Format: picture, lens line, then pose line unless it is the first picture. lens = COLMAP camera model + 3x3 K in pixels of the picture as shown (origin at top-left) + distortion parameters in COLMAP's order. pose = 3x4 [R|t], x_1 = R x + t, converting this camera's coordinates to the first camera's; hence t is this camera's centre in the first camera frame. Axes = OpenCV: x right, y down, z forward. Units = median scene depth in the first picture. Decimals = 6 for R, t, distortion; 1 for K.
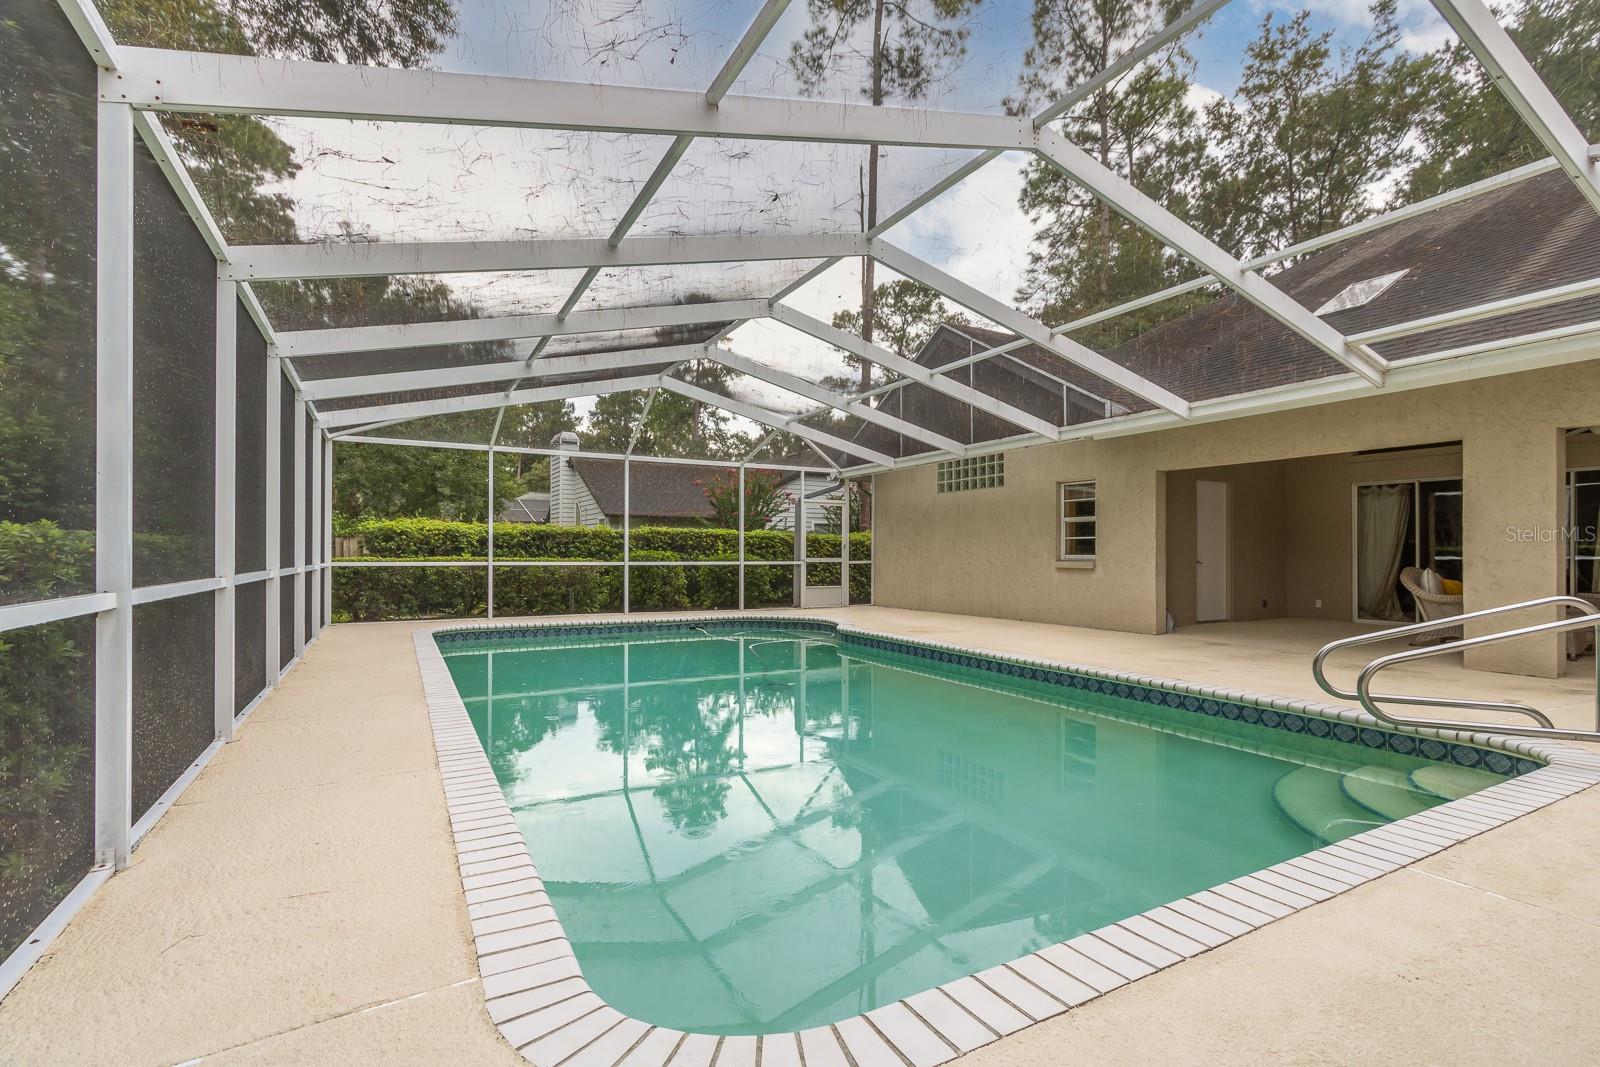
lens RADIAL K [[747.7, 0, 804.9], [0, 747.7, 564.1], [0, 0, 1]] dist [0.010677, 0.000207]
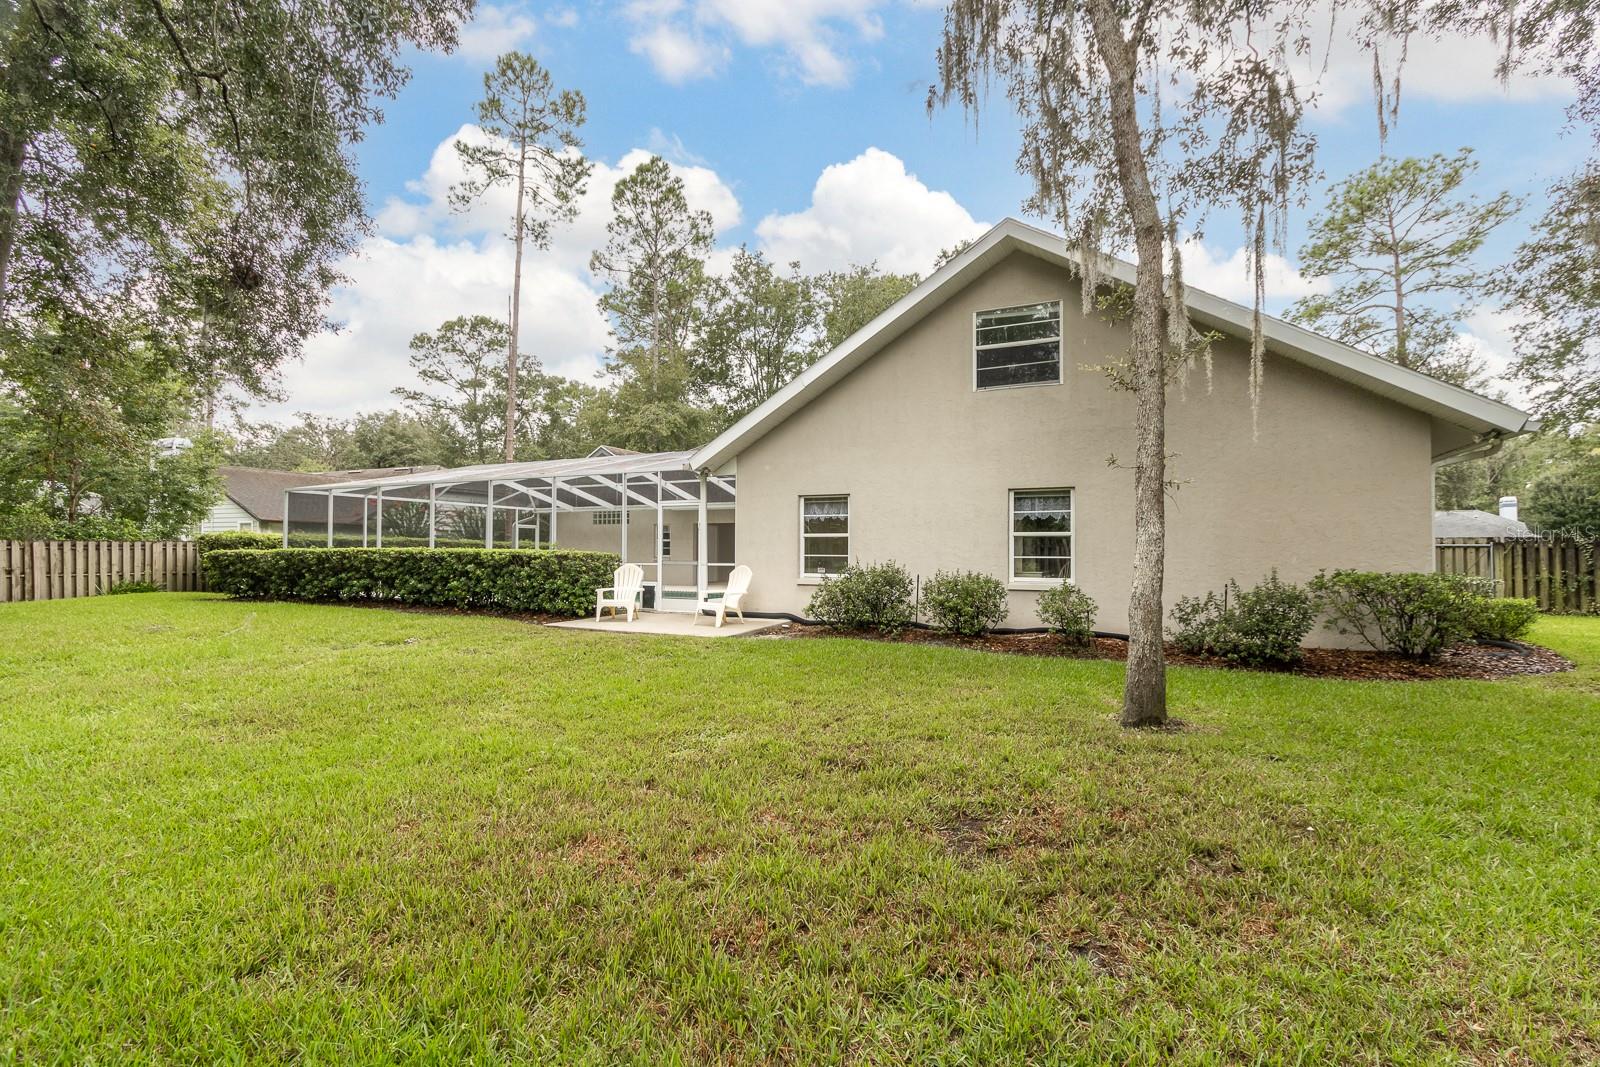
lens RADIAL K [[747.7, 0, 804.9], [0, 747.7, 564.1], [0, 0, 1]] dist [0.010677, 0.000207]
pose [[0.819150, 0.003762, 0.573567, -0.304009], [-0.002672, 0.999993, -0.002743, 0.007414], [-0.573573, 0.000715, 0.819154, -0.569537]]
